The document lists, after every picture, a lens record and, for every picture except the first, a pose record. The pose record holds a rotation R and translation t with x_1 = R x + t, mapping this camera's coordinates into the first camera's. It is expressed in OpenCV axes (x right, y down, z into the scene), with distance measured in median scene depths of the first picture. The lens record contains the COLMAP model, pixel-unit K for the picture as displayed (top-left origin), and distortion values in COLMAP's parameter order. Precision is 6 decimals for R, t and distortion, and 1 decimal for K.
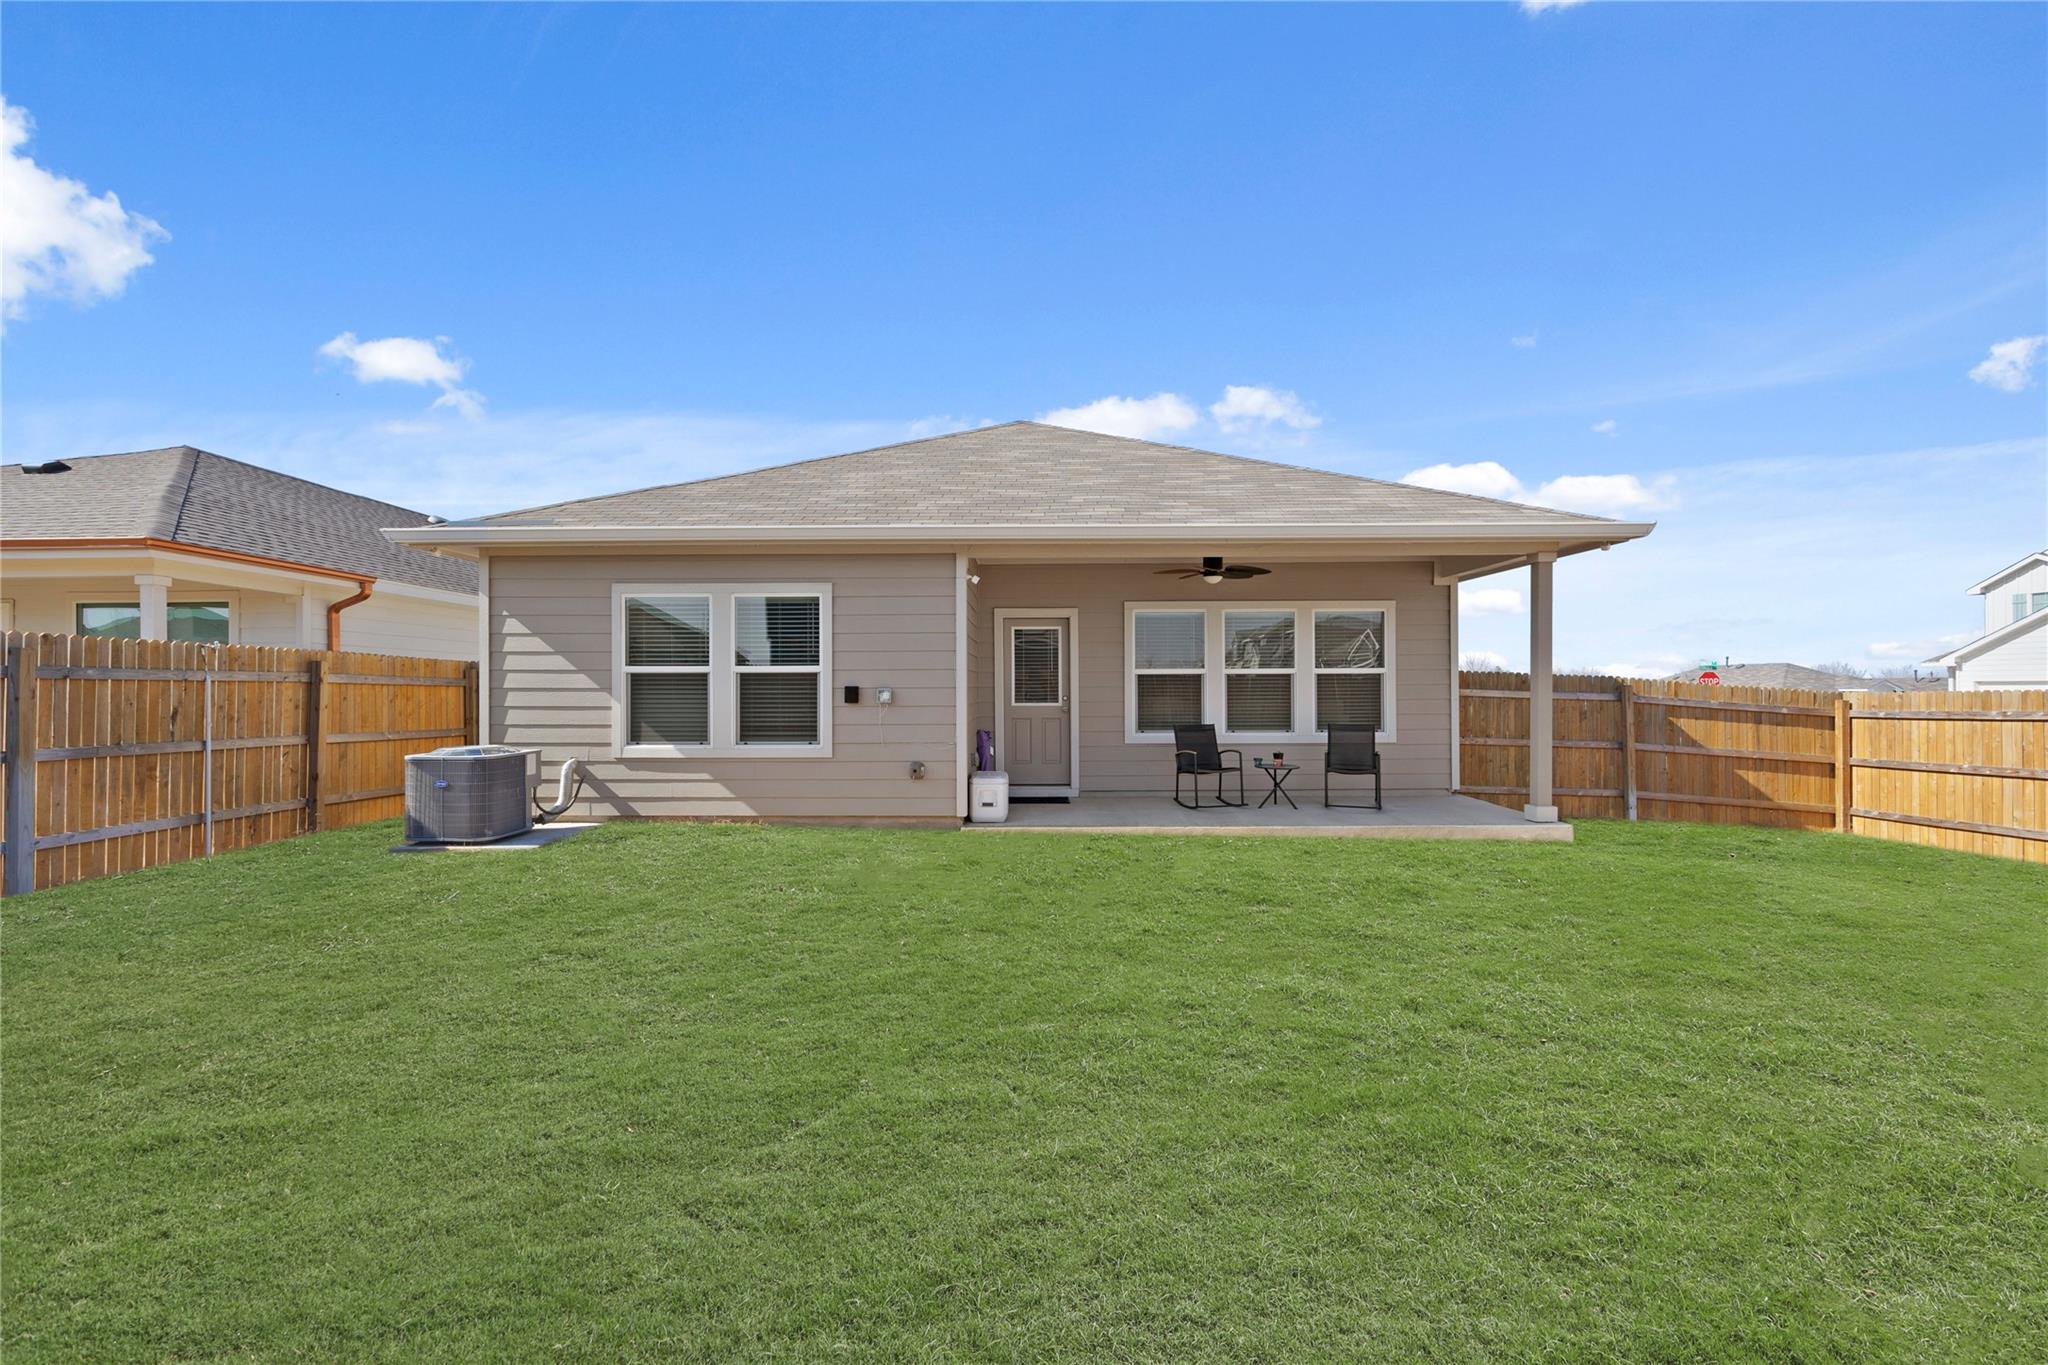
lens RADIAL K [[826.4, 0, 1030.0], [0, 826.4, 683.9], [0, 0, 1]] dist [0.000499, -0.000218]
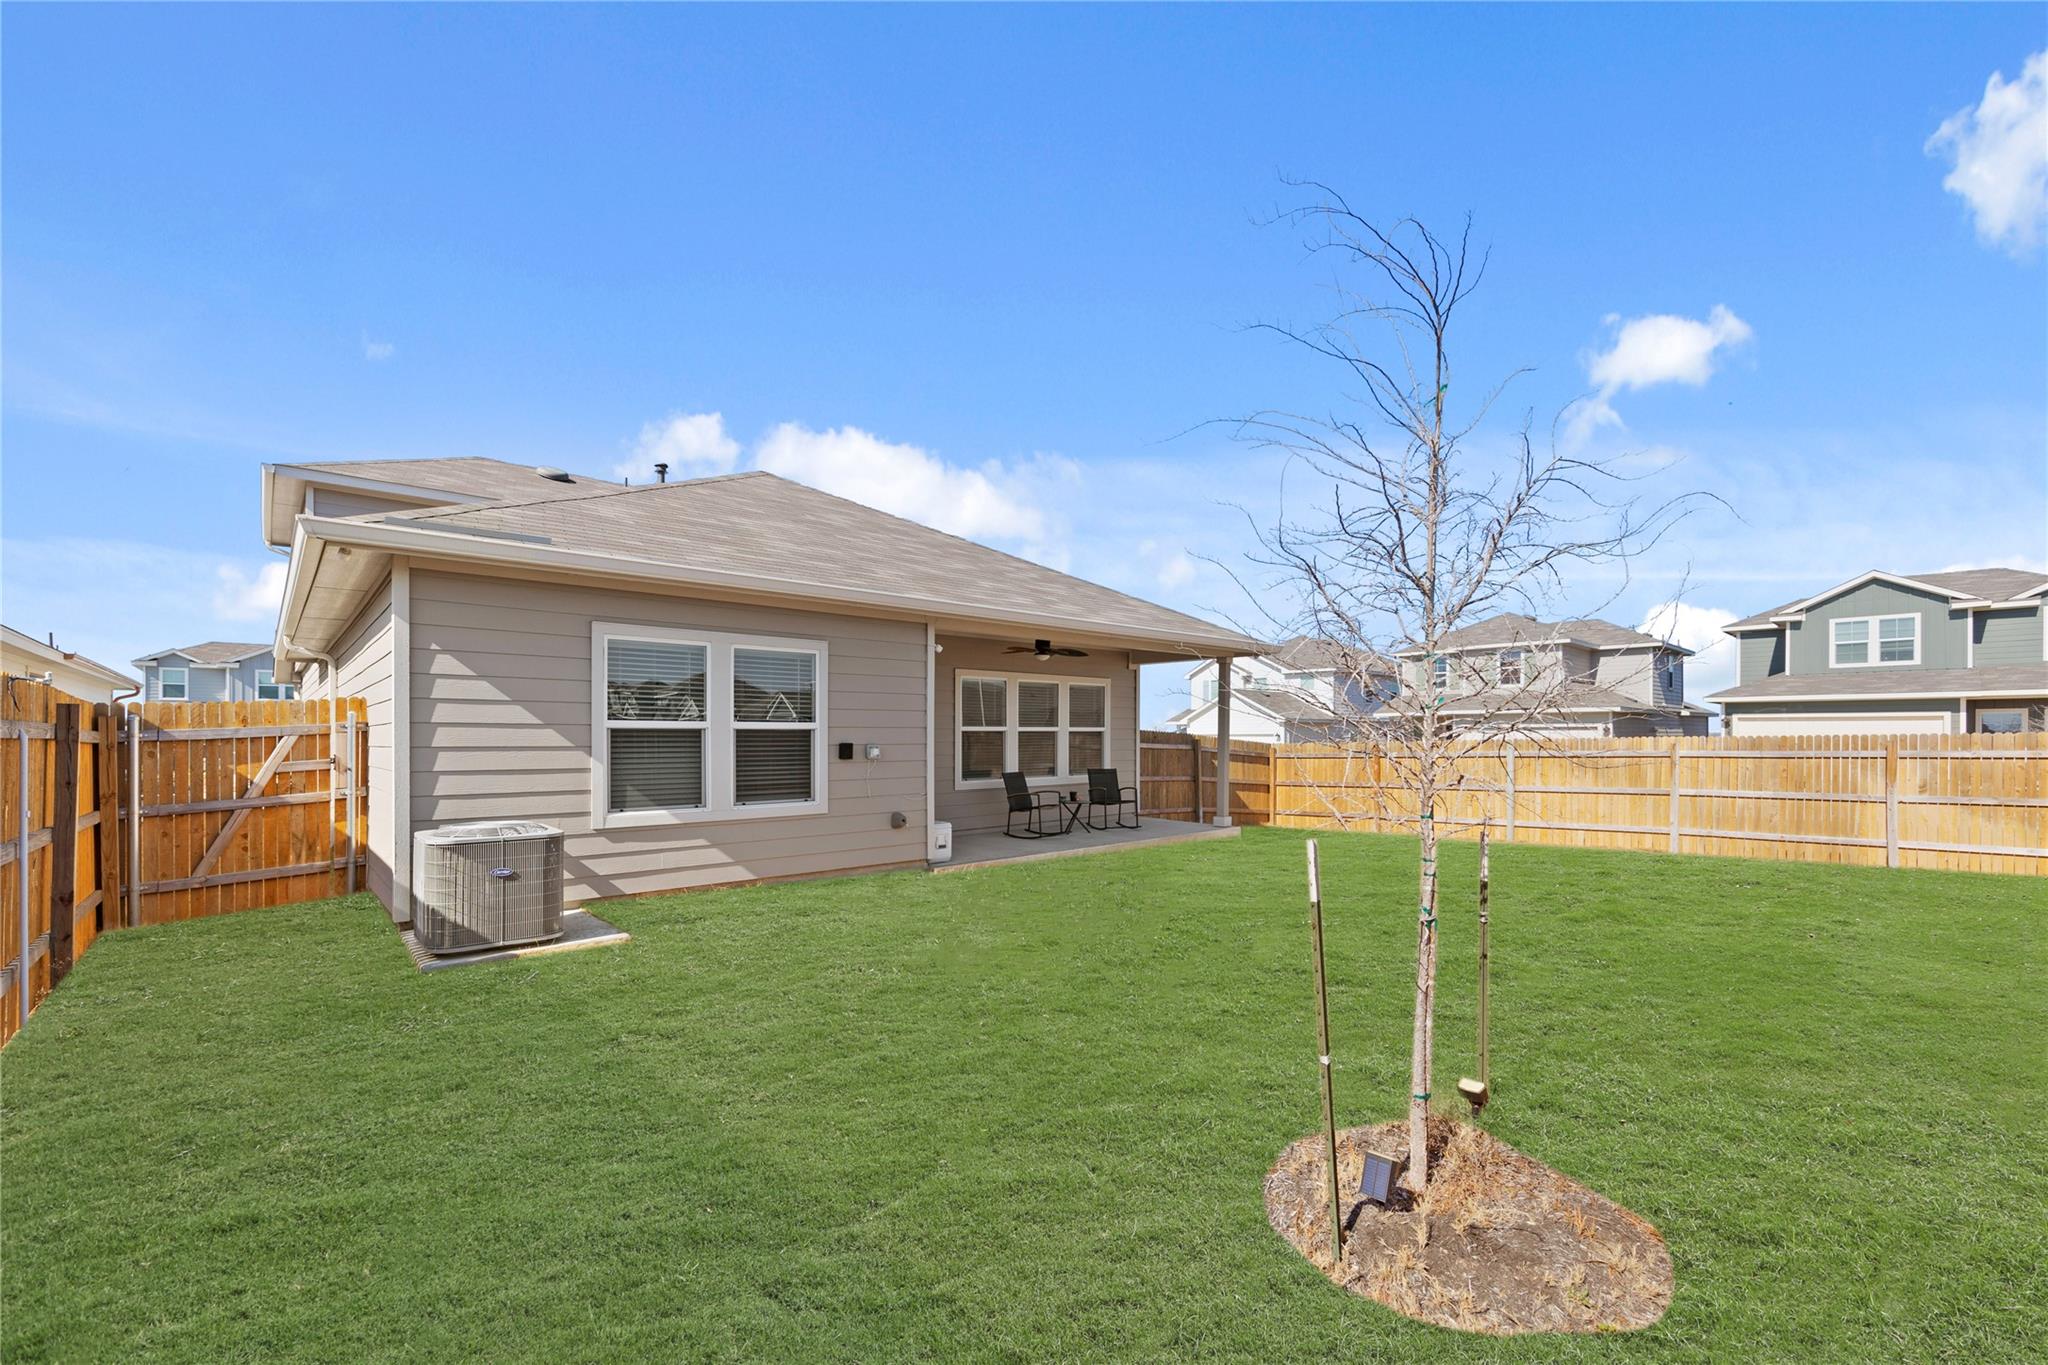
lens RADIAL K [[839.9, 0, 1023.3], [0, 839.9, 735.9], [0, 0, 1]] dist [-0.000015, -0.000044]
pose [[0.734597, 0.002121, 0.678500, -0.758231], [-0.005227, 0.999983, 0.002532, -0.009744], [-0.678483, -0.005407, 0.734596, 0.078034]]
